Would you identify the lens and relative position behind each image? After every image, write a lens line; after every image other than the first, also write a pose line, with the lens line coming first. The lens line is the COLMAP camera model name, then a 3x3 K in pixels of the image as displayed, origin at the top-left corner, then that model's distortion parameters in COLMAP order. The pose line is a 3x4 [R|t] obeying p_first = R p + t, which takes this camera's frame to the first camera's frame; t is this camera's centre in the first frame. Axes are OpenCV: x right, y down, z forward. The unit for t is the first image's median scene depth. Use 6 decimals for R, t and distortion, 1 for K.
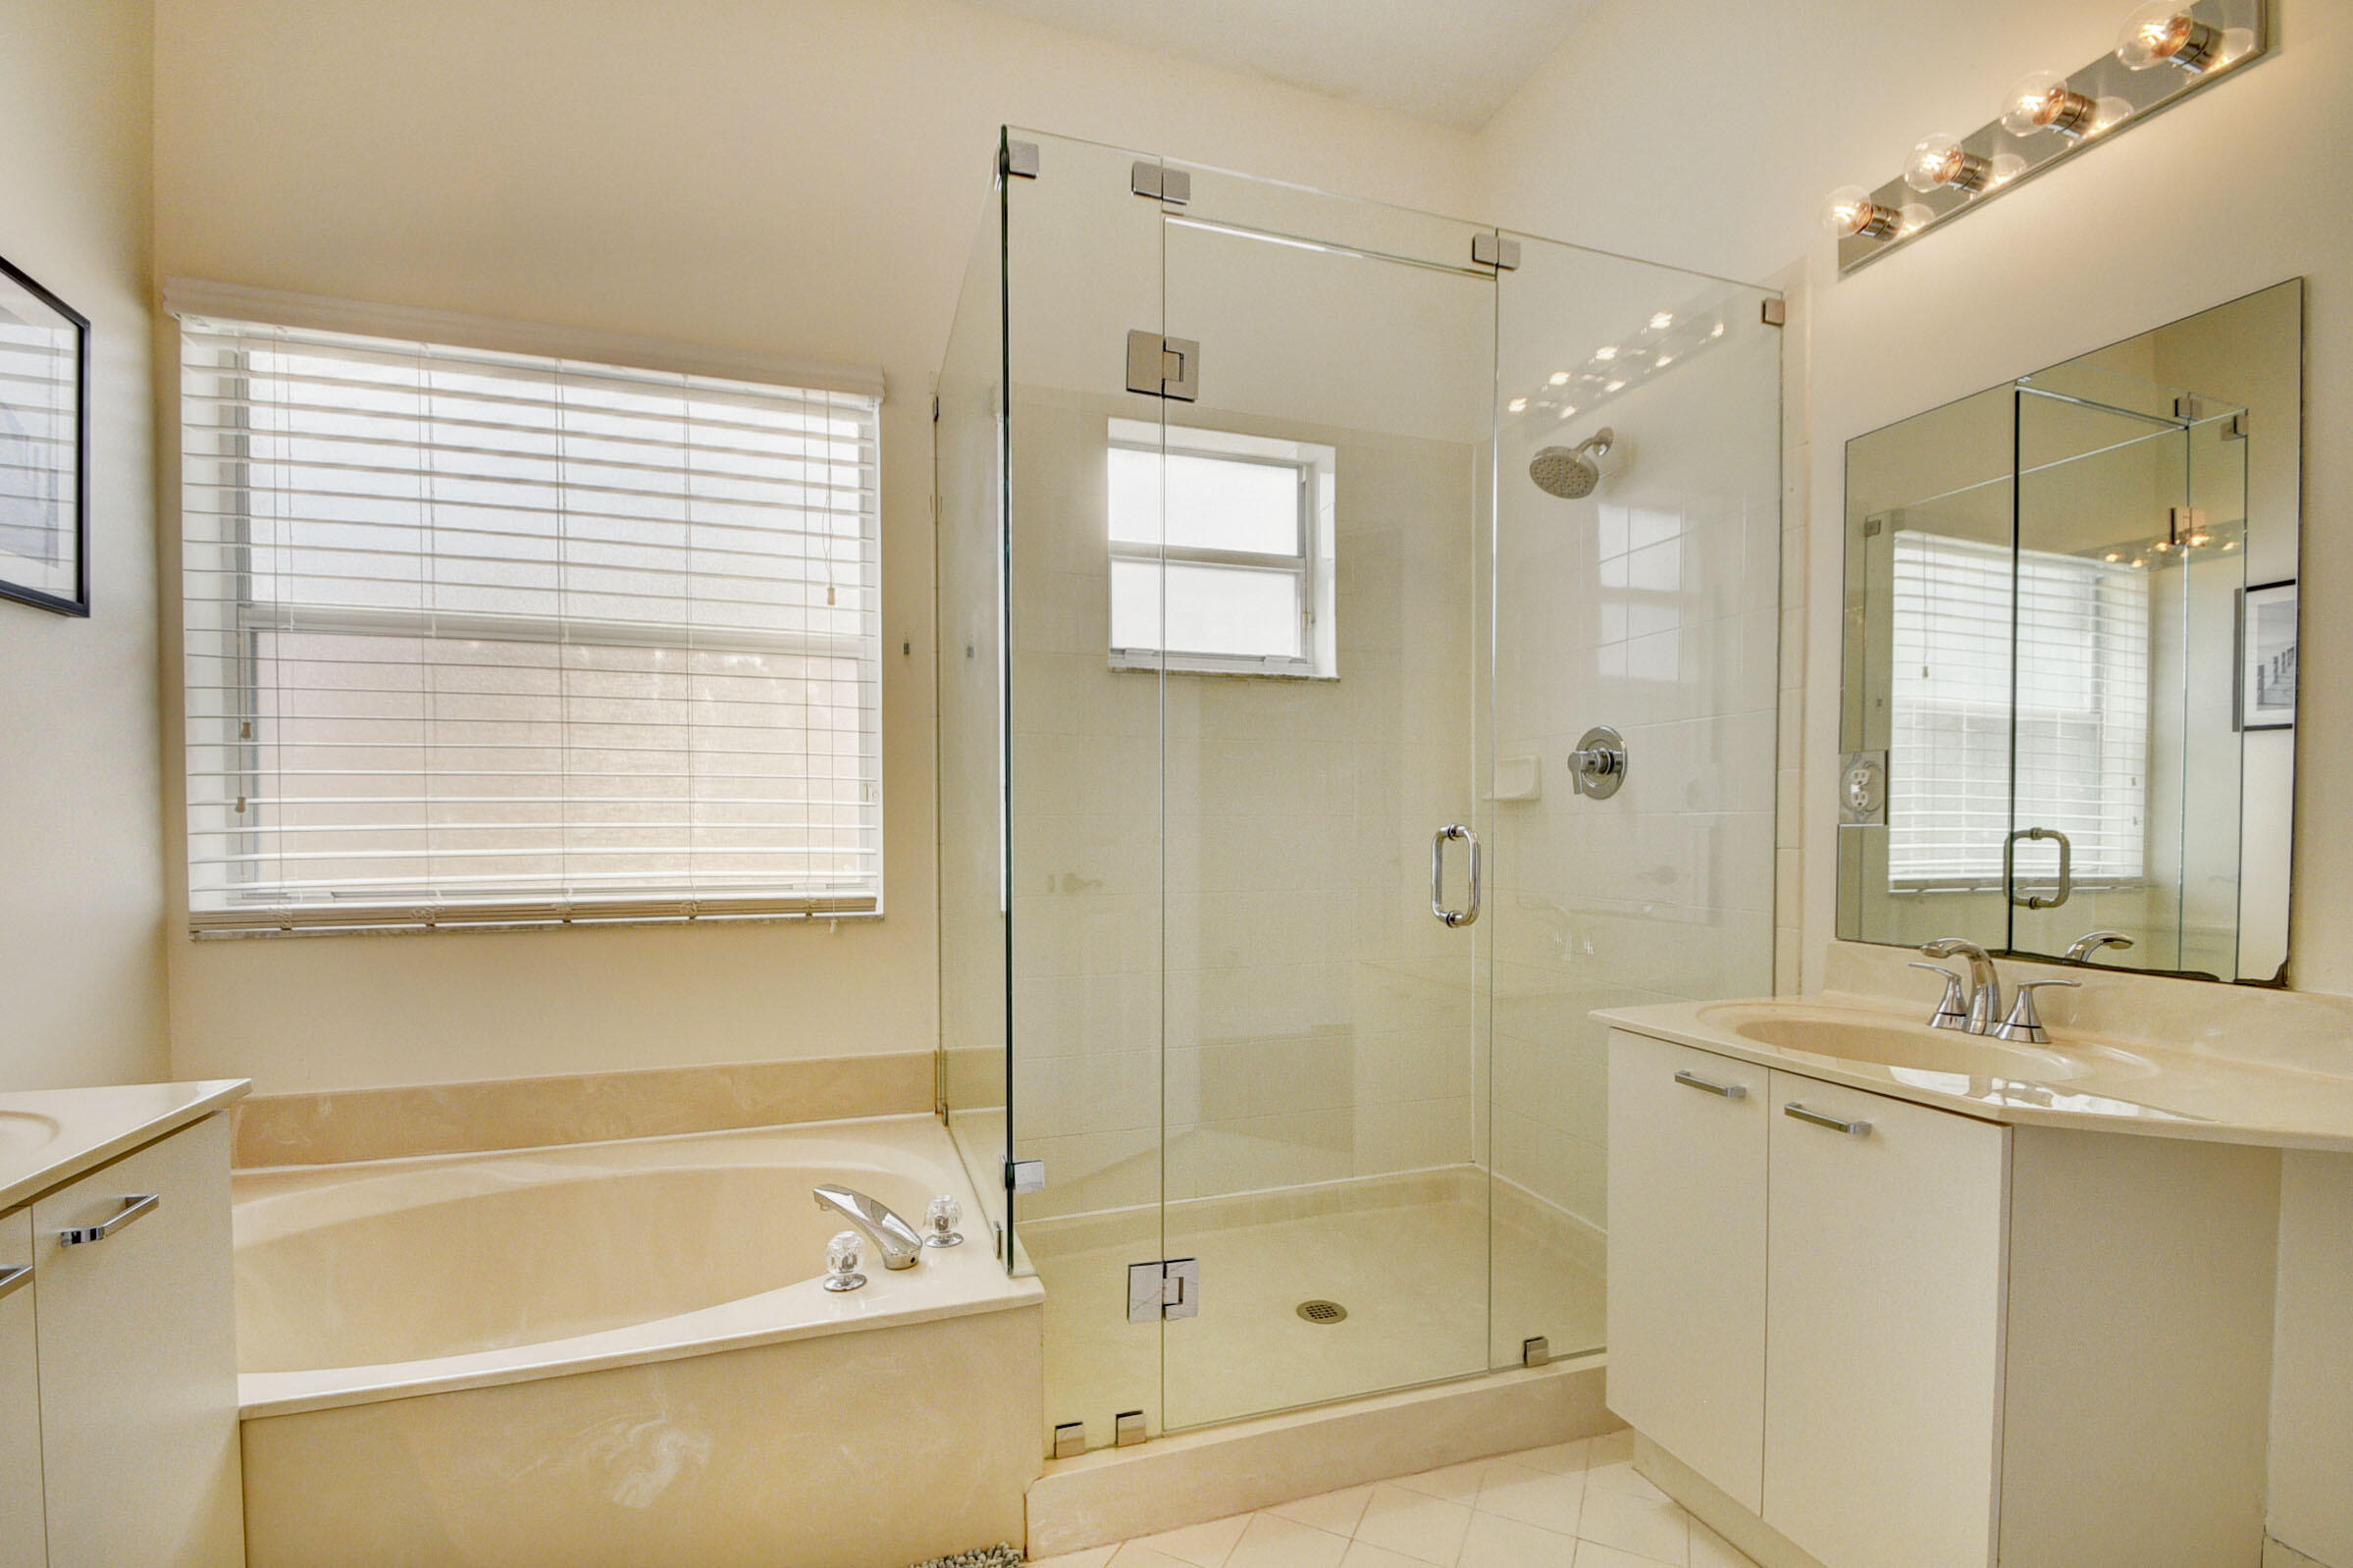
lens RADIAL K [[1037.8, 0, 1162.3], [0, 1037.8, 847.5], [0, 0, 1]] dist [0.000684, -0.008790]
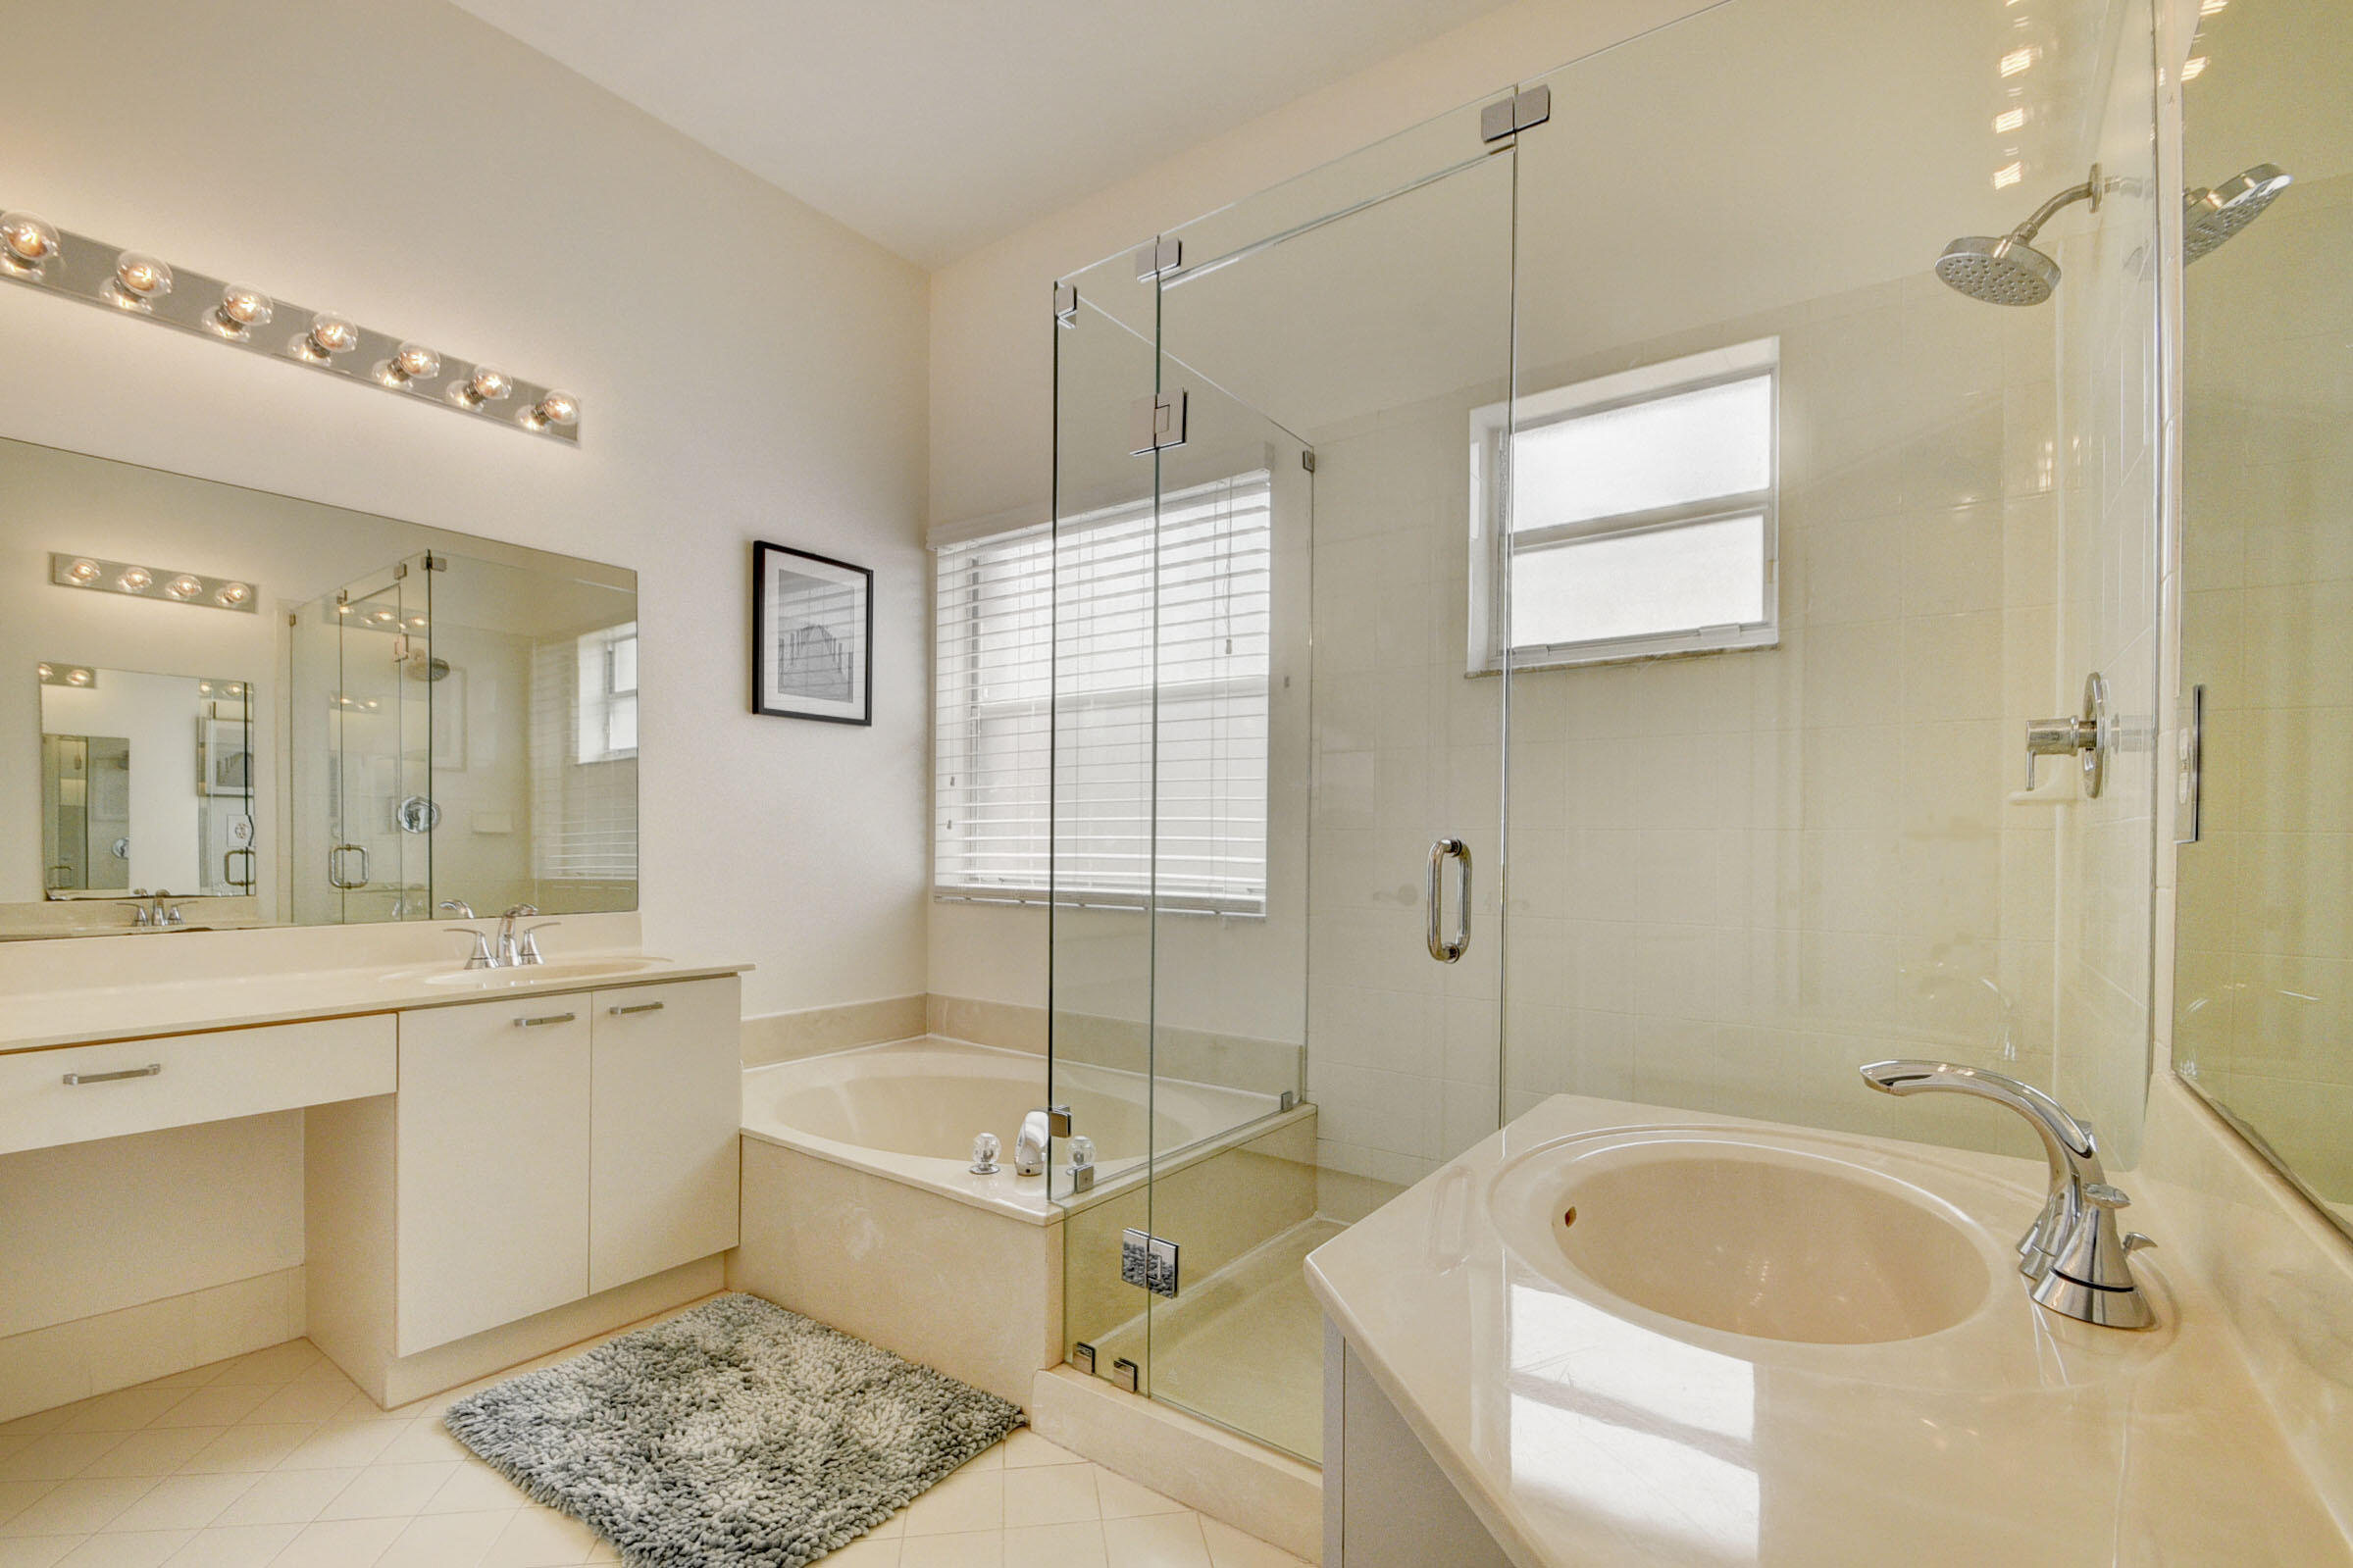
lens RADIAL K [[1037.7, 0, 1162.3], [0, 1037.7, 847.4], [0, 0, 1]] dist [0.000684, -0.008790]
pose [[0.570643, 0.011274, -0.821121, 0.687151], [-0.025484, 0.999667, -0.003985, -0.005131], [0.820803, 0.023199, 0.570740, 0.288178]]
